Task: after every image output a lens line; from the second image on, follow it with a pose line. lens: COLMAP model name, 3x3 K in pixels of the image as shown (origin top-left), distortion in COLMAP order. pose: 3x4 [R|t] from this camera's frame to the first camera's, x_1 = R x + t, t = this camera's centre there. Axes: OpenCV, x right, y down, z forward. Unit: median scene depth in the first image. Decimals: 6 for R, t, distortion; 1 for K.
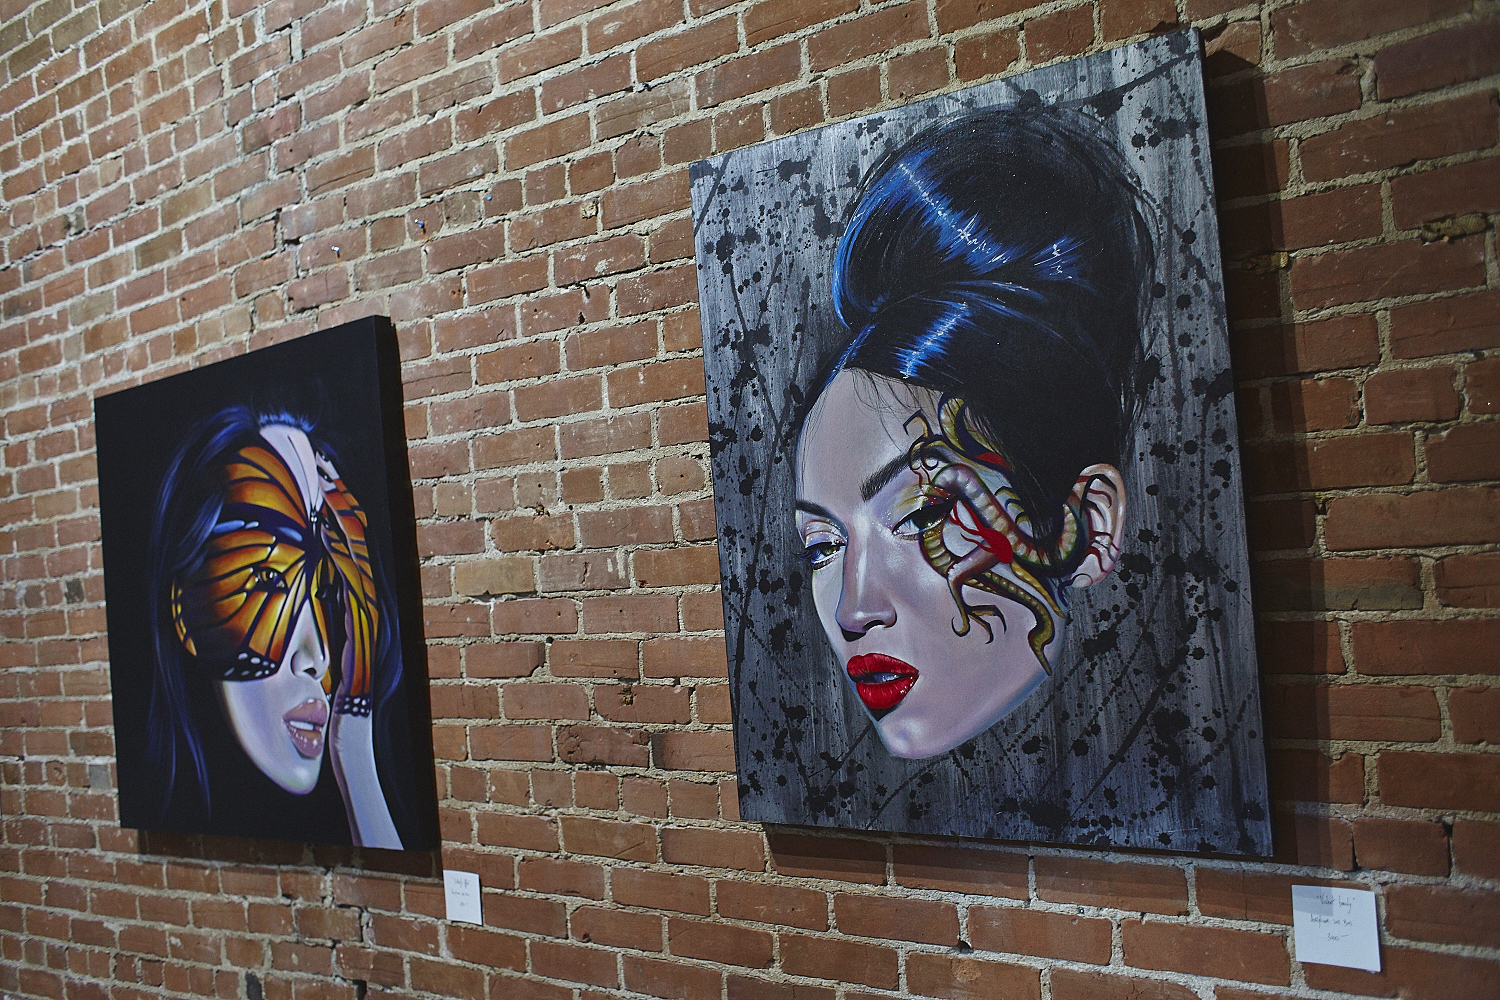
lens RADIAL K [[1166.8, 0, 735.1], [0, 1166.8, 506.2], [0, 0, 1]] dist [-0.103216, 0.113751]
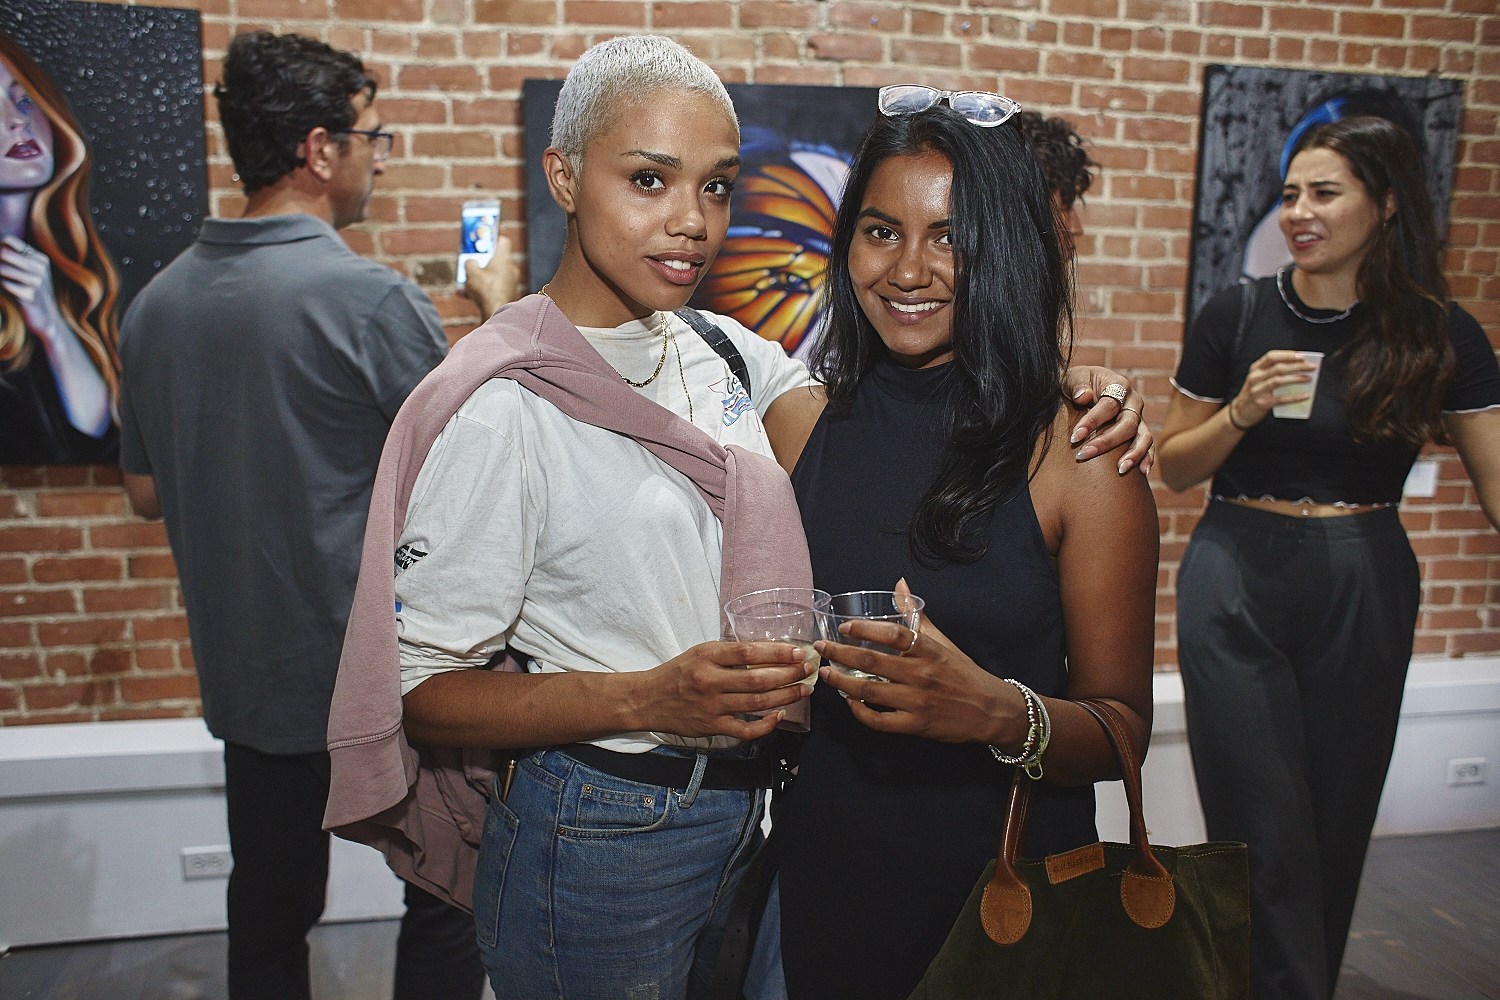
lens RADIAL K [[1166.8, 0, 736.6], [0, 1166.8, 504.2], [0, 0, 1]] dist [-0.103216, 0.113751]
pose [[0.739267, -0.020528, 0.673100, -1.314926], [-0.094611, 0.986455, 0.133995, 0.140247], [-0.666734, -0.162741, 0.727311, 0.119306]]
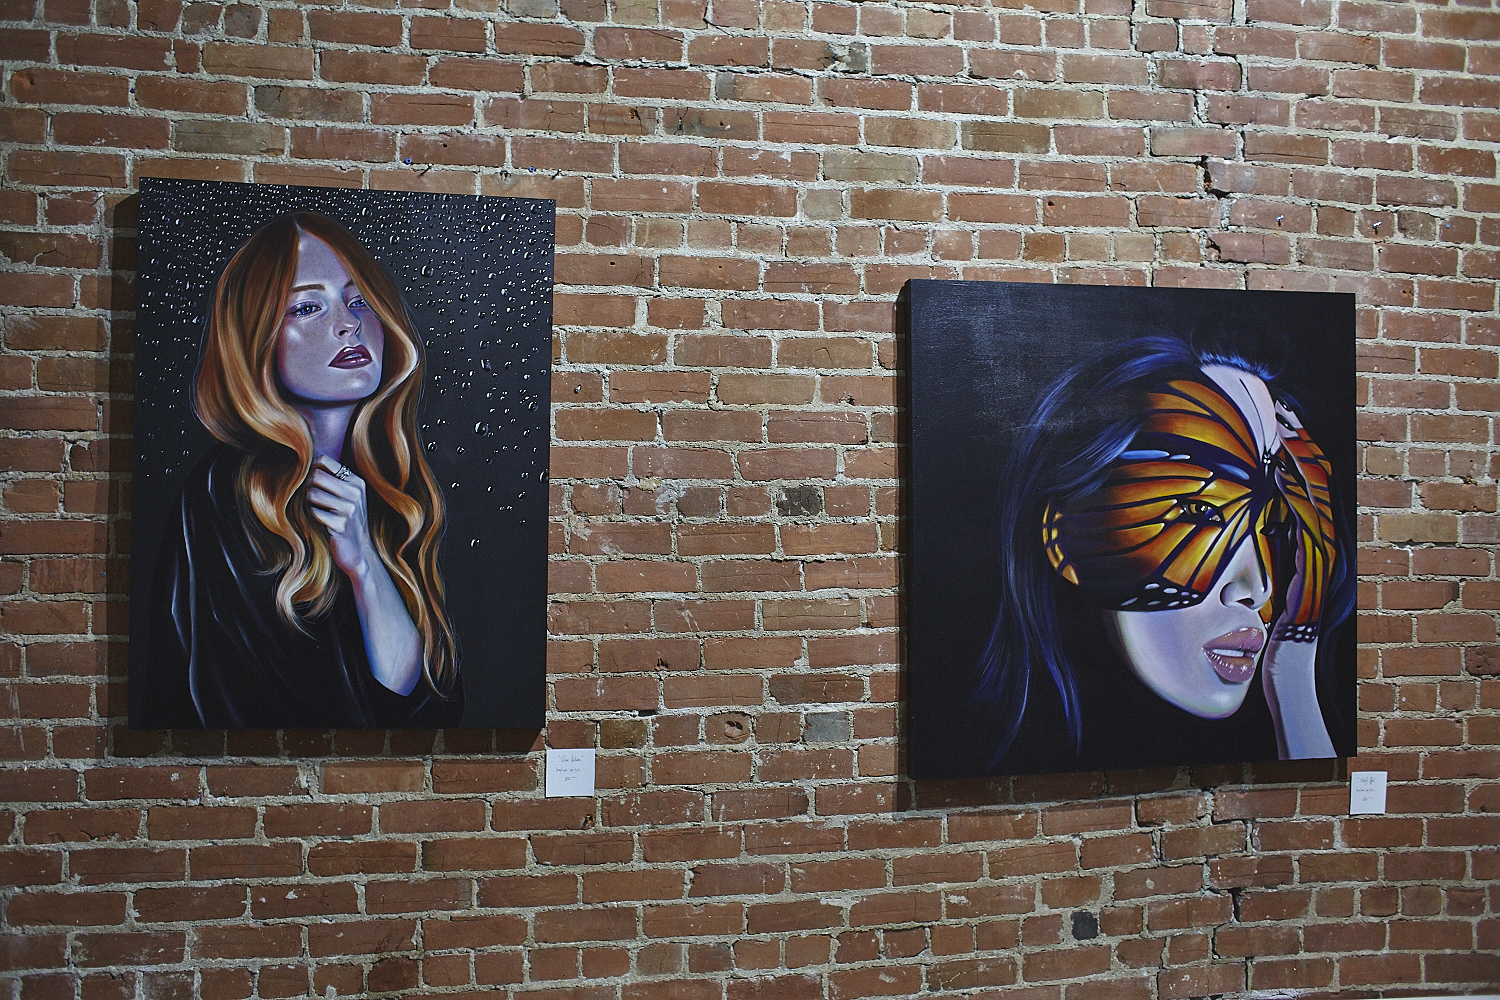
lens RADIAL K [[1166.8, 0, 735.5], [0, 1166.8, 501.4], [0, 0, 1]] dist [-0.103216, 0.113751]
pose [[0.758589, 0.093574, 0.644815, -1.436975], [-0.098993, 0.994697, -0.027889, 0.128385], [-0.644006, -0.042676, 0.763829, 0.498595]]
